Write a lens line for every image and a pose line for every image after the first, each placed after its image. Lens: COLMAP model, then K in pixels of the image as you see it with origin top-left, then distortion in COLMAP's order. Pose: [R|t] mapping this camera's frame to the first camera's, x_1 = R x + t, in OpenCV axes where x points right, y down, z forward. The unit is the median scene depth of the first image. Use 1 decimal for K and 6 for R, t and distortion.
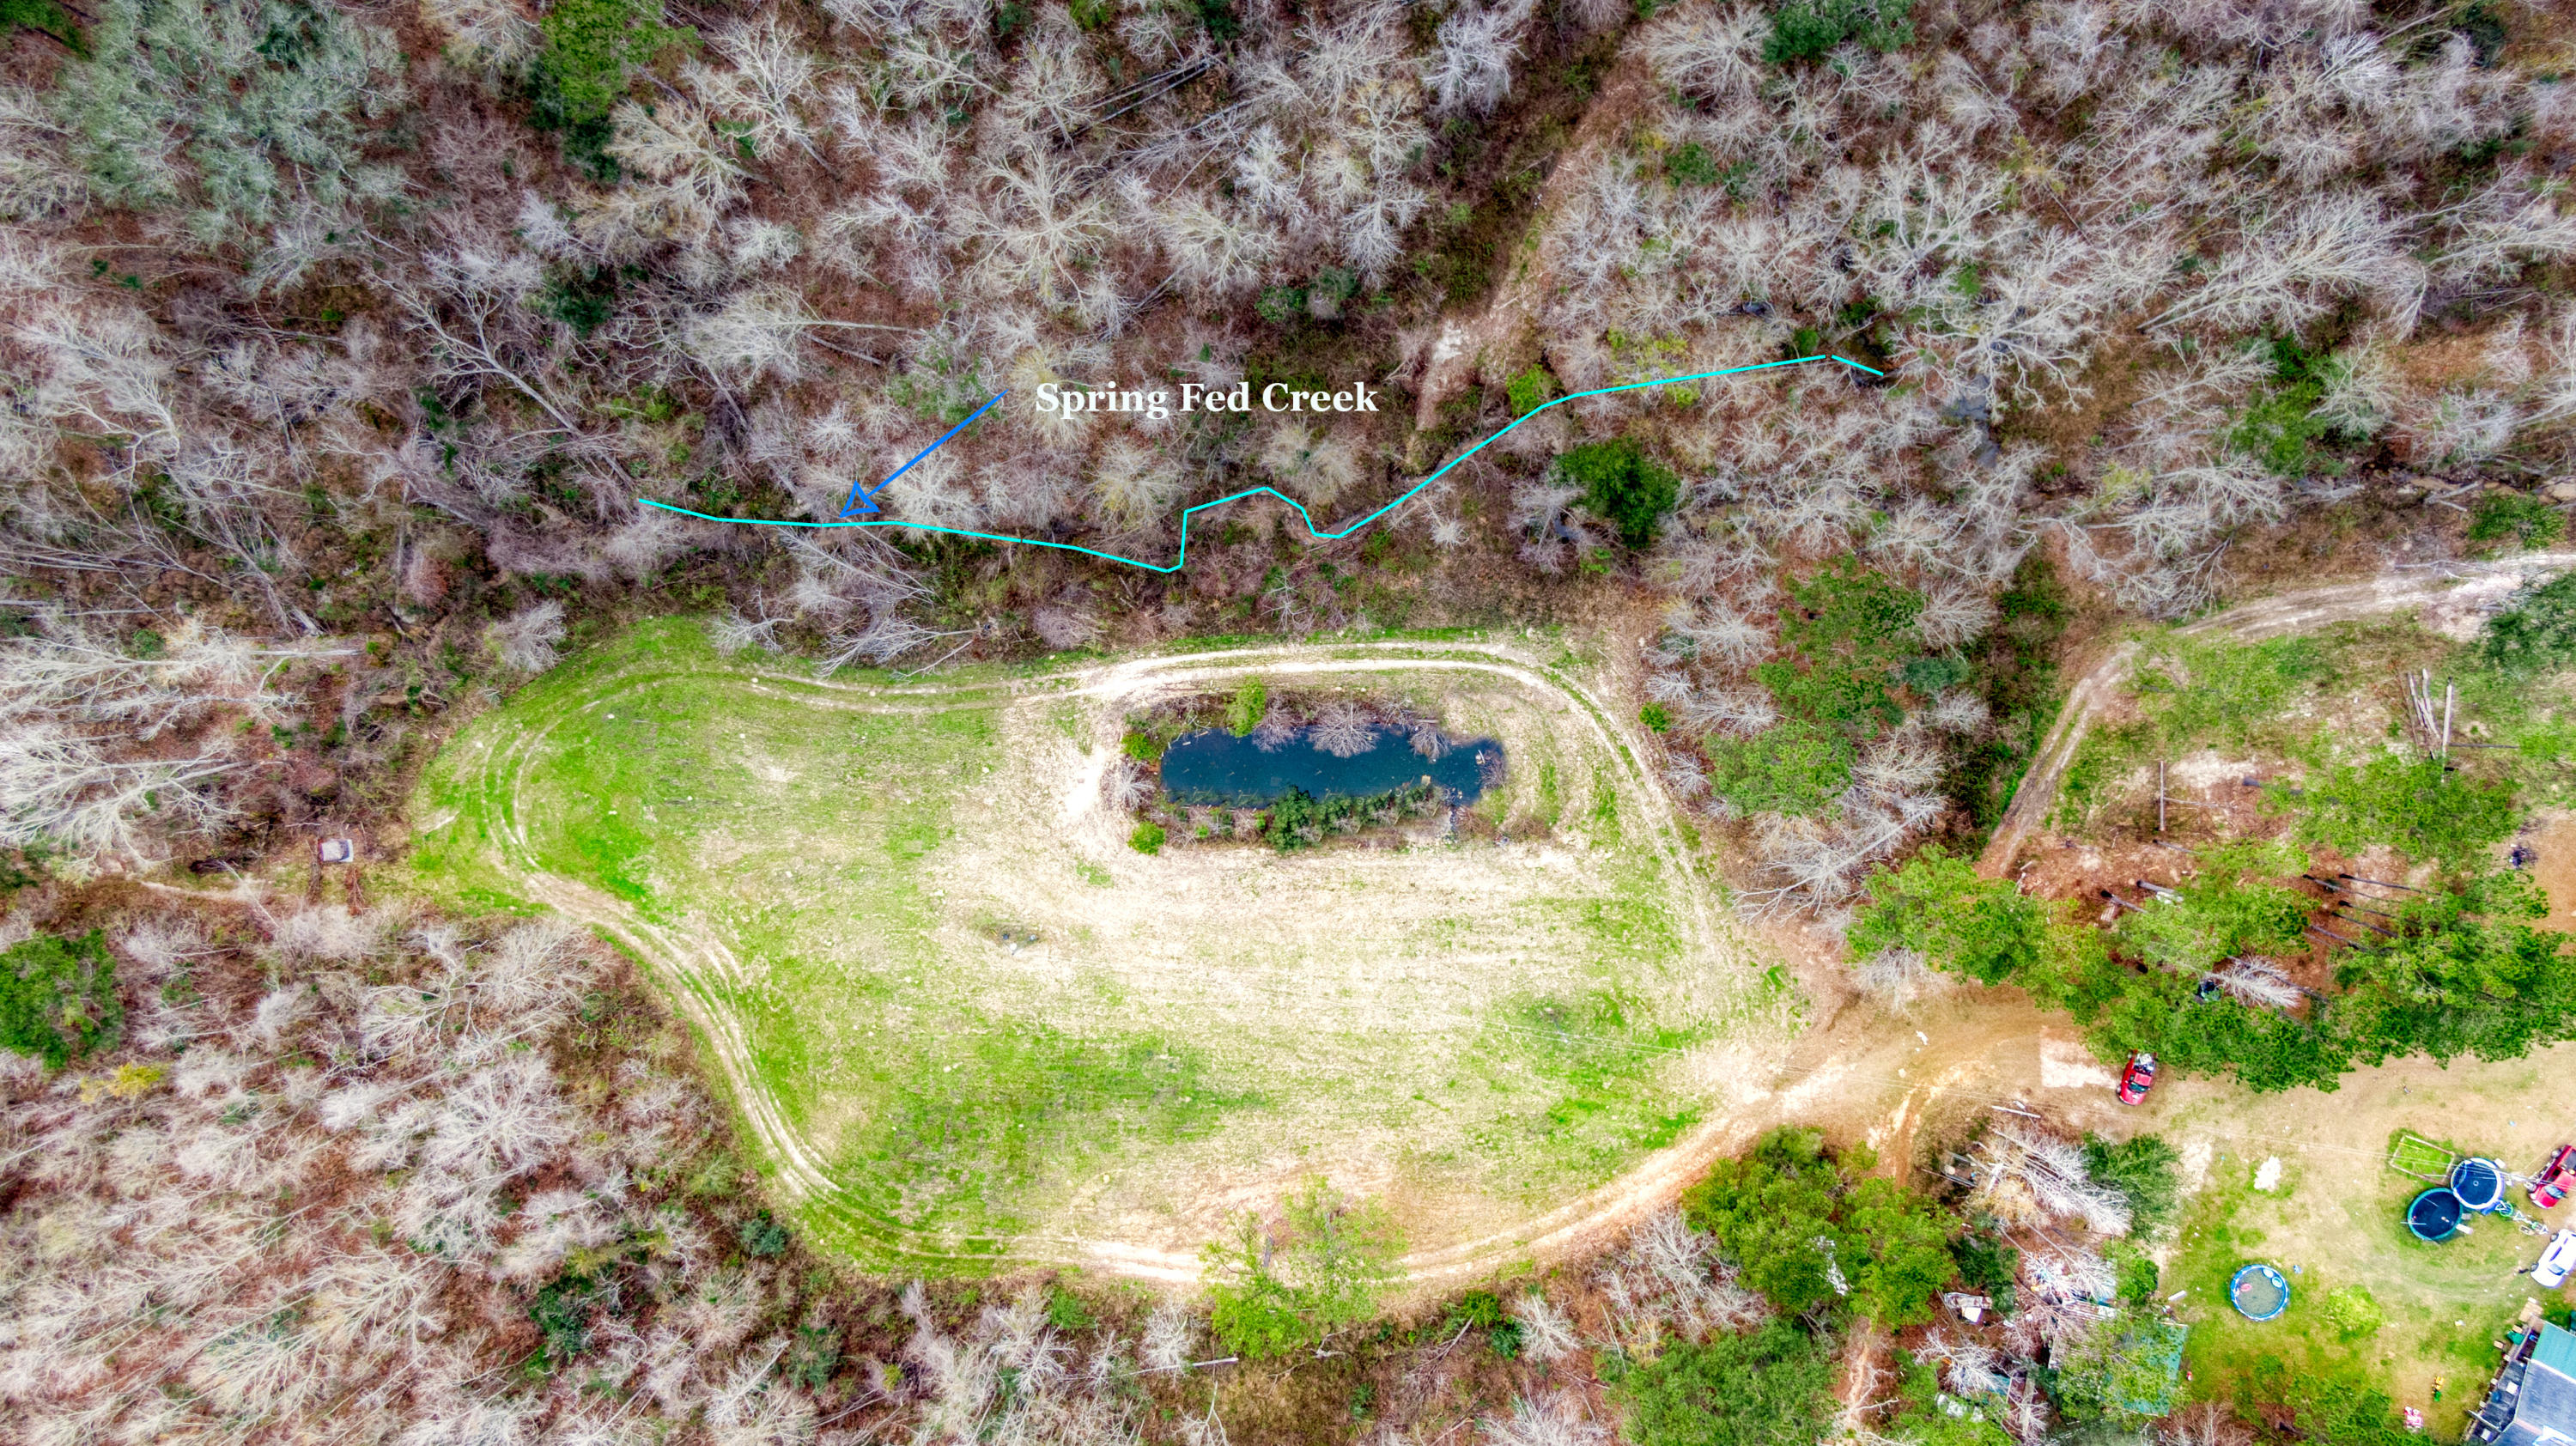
lens RADIAL K [[1806.9, 0, 1288.0], [0, 1806.9, 723.0], [0, 0, 1]] dist [0.029539, -0.049248]
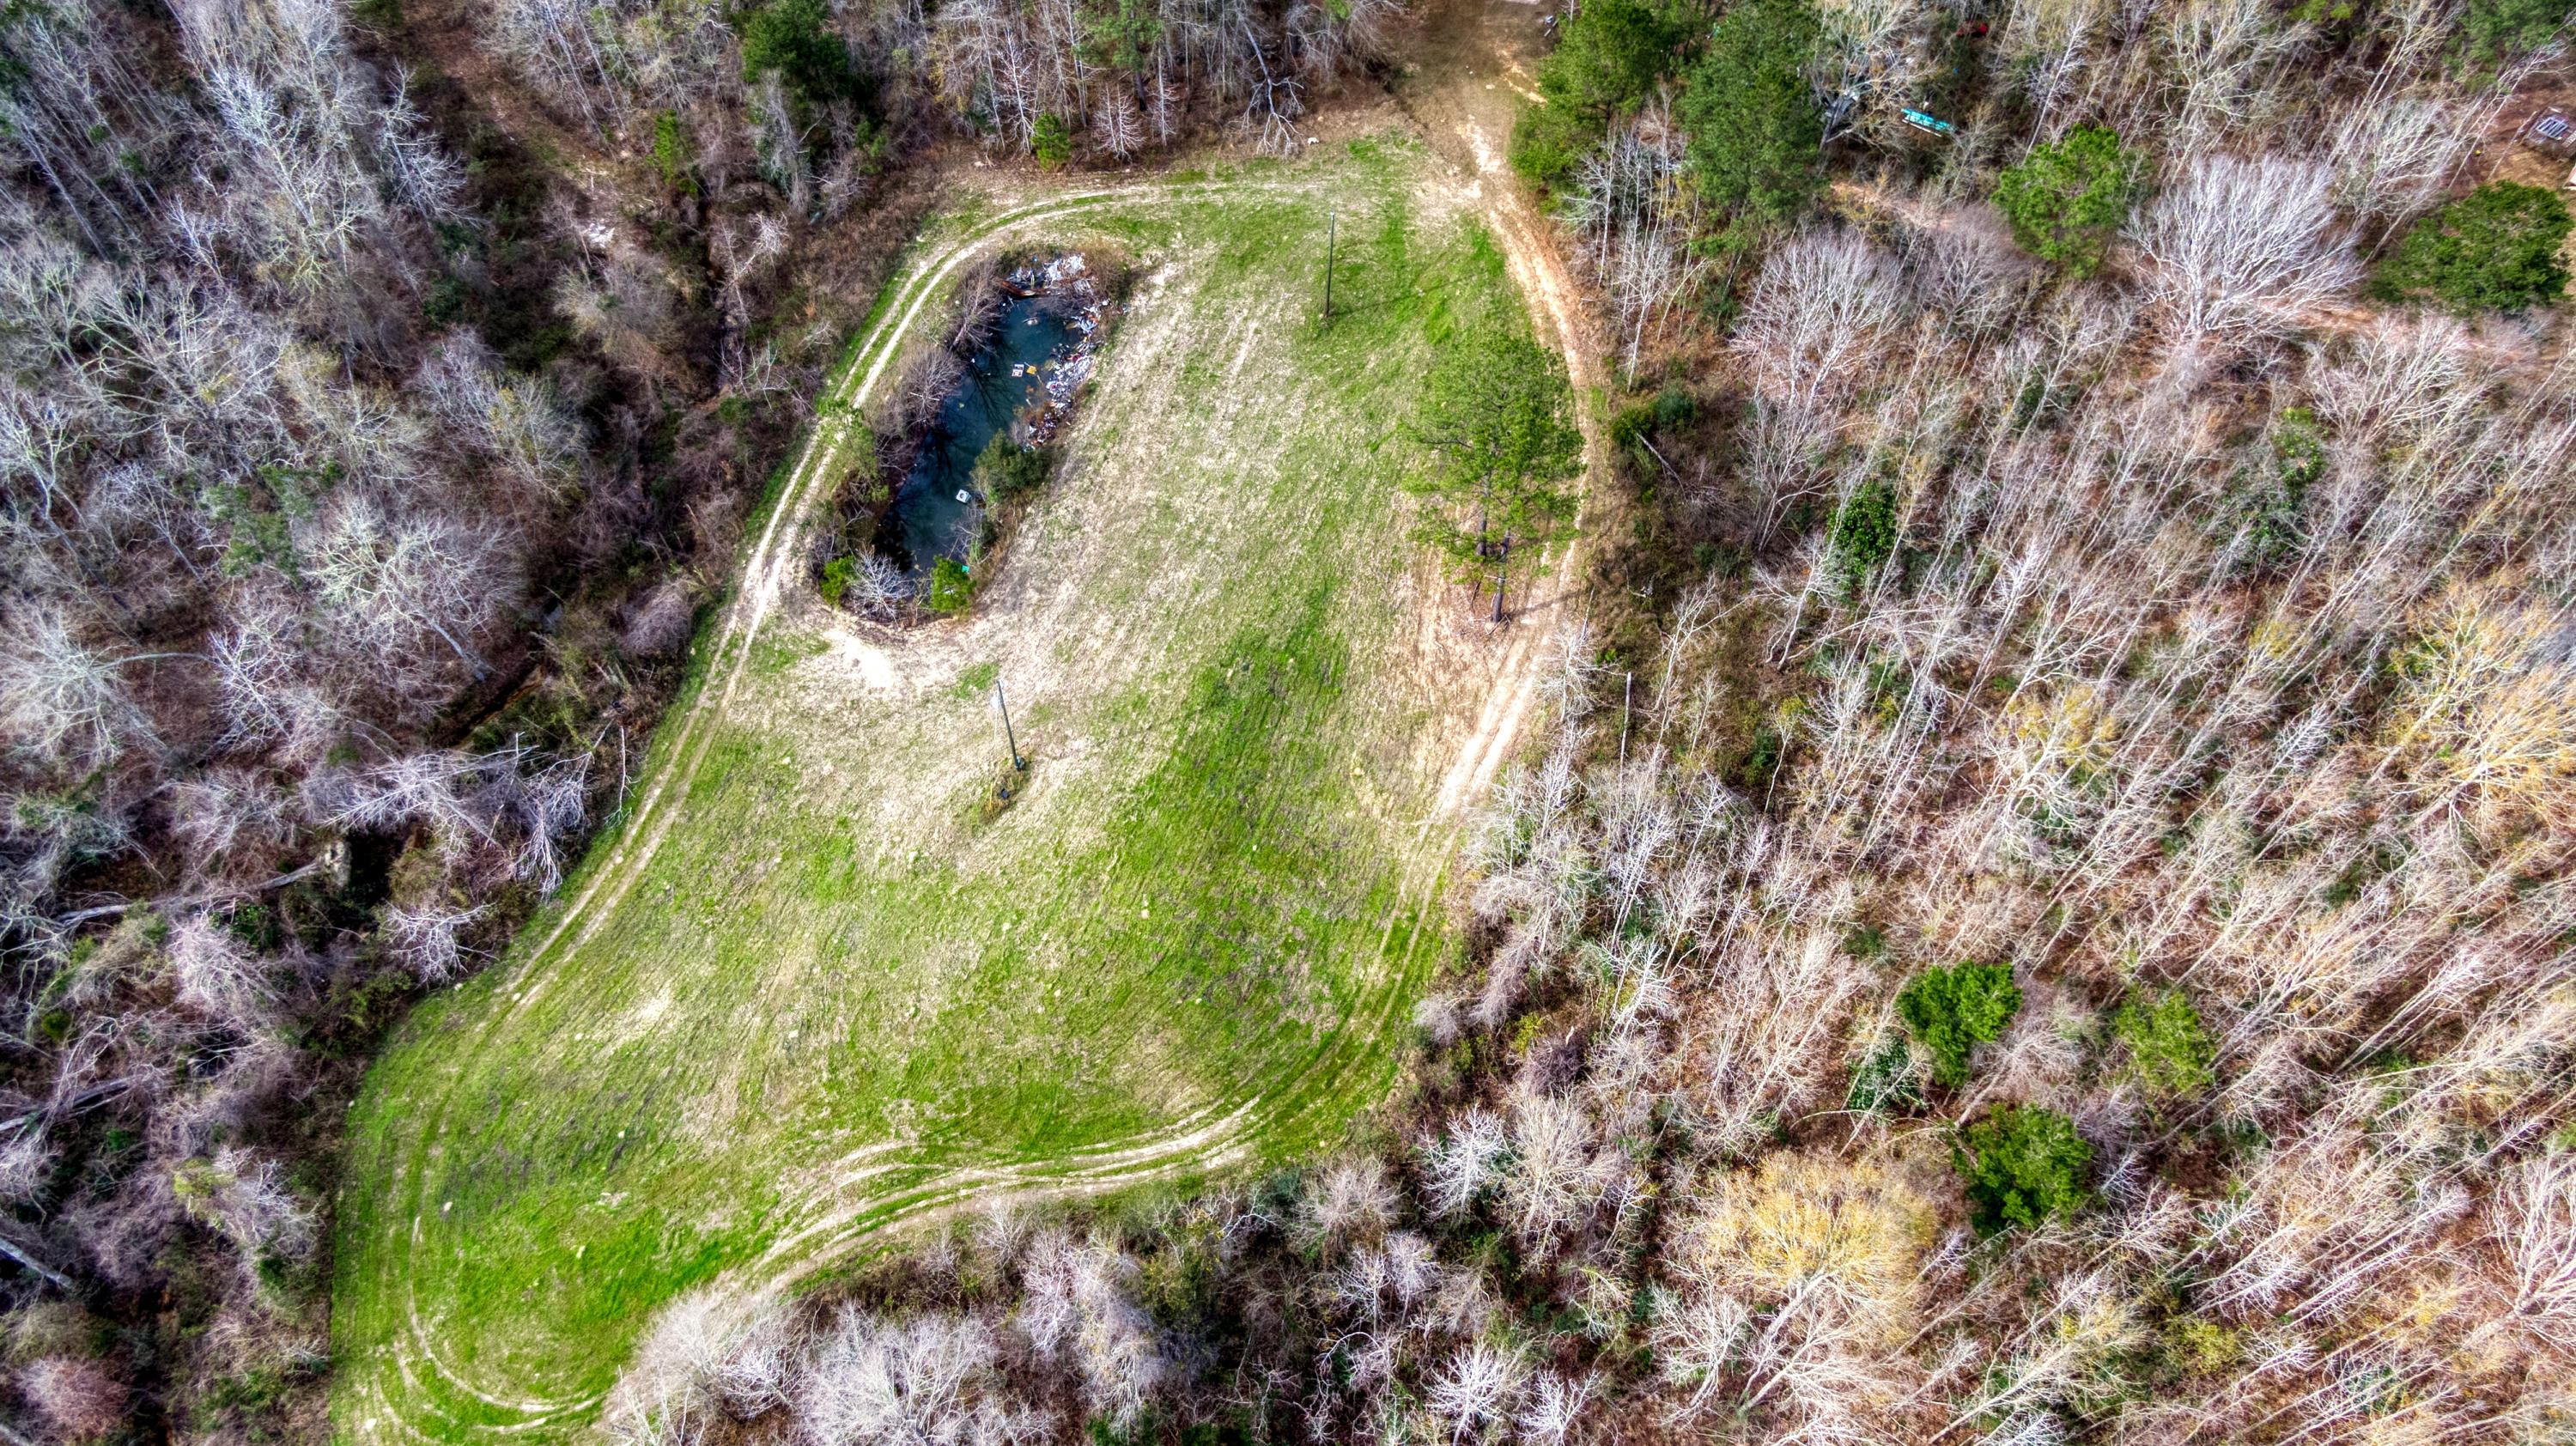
lens RADIAL K [[1806.9, 0, 1288.0], [0, 1806.9, 723.0], [0, 0, 1]] dist [0.029539, -0.049248]
pose [[0.309895, -0.797148, 0.518190, -0.477763], [0.950704, 0.253347, -0.178822, 0.351850], [0.011266, 0.548061, 0.836362, 0.370343]]
